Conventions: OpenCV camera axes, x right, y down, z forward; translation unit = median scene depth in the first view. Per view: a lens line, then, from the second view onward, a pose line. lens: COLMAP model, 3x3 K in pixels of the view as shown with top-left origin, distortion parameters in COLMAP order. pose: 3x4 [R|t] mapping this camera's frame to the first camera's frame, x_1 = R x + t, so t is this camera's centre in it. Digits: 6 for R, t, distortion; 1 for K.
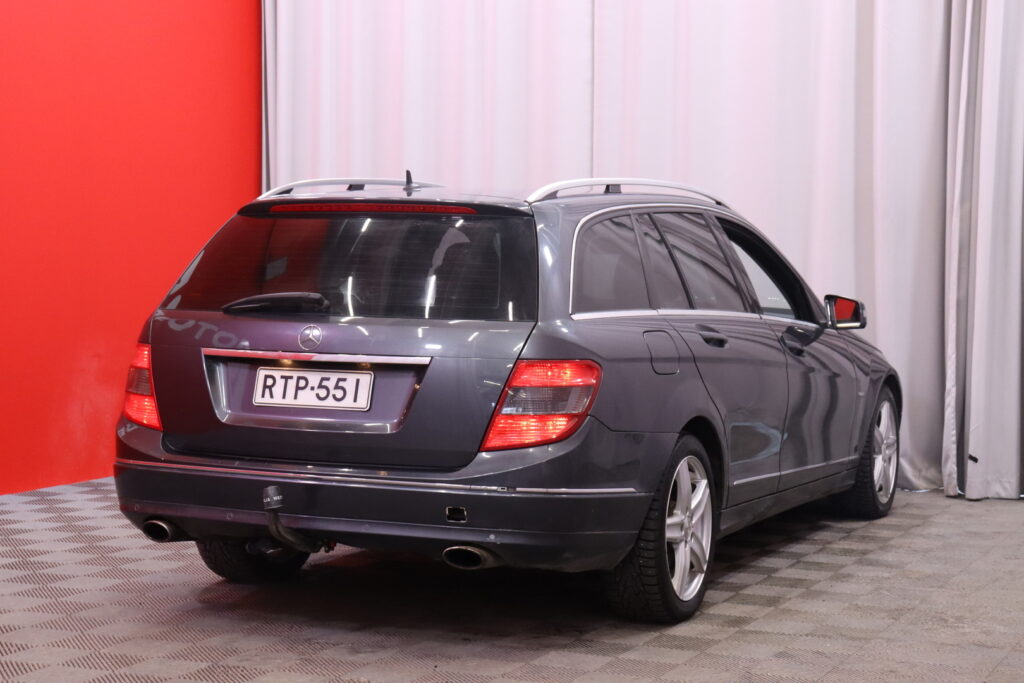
lens RADIAL K [[1959.1, 0, 512.9], [0, 1959.1, 346.8], [0, 0, 1]] dist [0.124590, 0.000000]
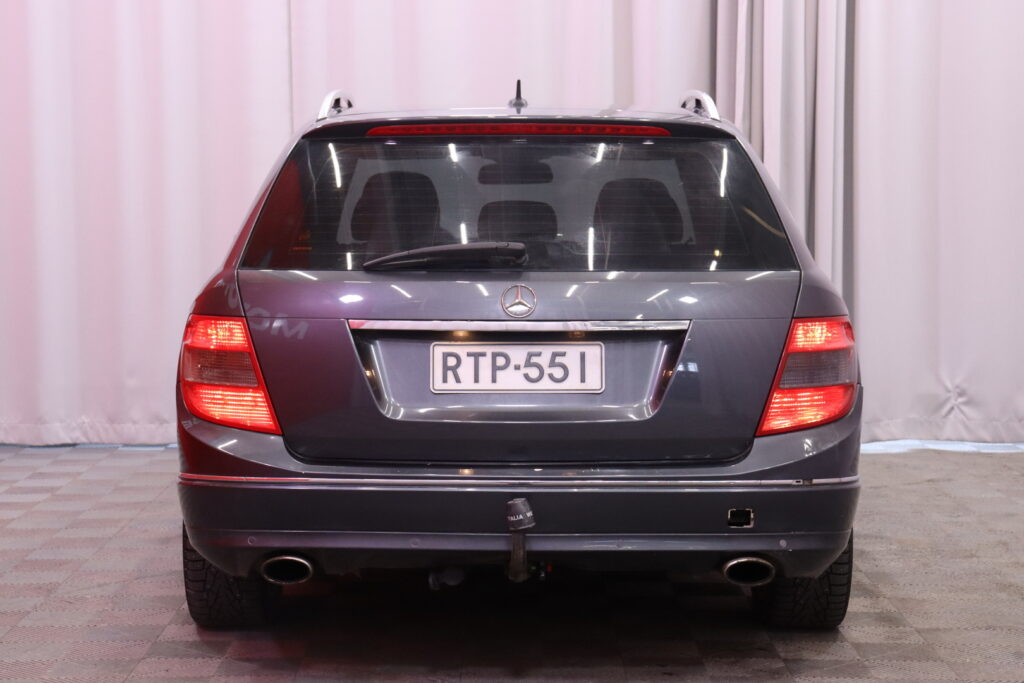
lens RADIAL K [[2257.8, 0, 512.6], [0, 2257.8, 344.1], [0, 0, 1]] dist [0.216858, 0.000000]
pose [[0.913050, -0.045341, 0.405318, -0.459883], [0.033517, 0.998781, 0.036226, -0.019863], [-0.406467, -0.019491, 0.913457, 0.196364]]
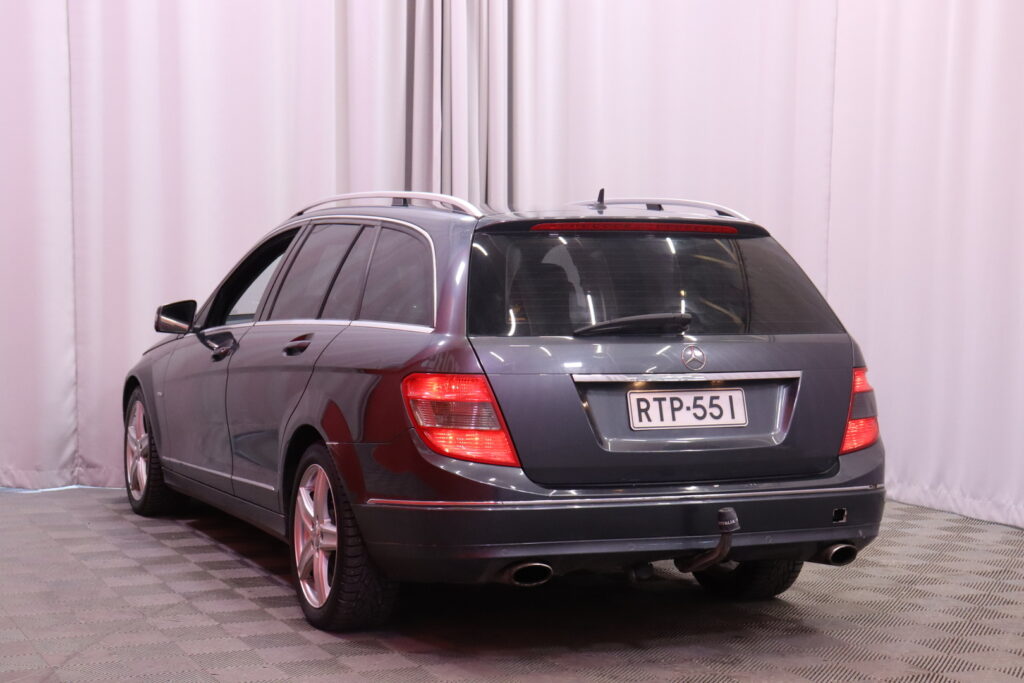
lens RADIAL K [[1847.5, 0, 512.9], [0, 1847.5, 337.1], [0, 0, 1]] dist [0.084088, 0.000000]
pose [[0.668626, -0.041119, 0.742461, -0.861003], [0.038296, 0.999049, 0.020842, -0.038404], [-0.742612, 0.014498, 0.669564, 0.433085]]
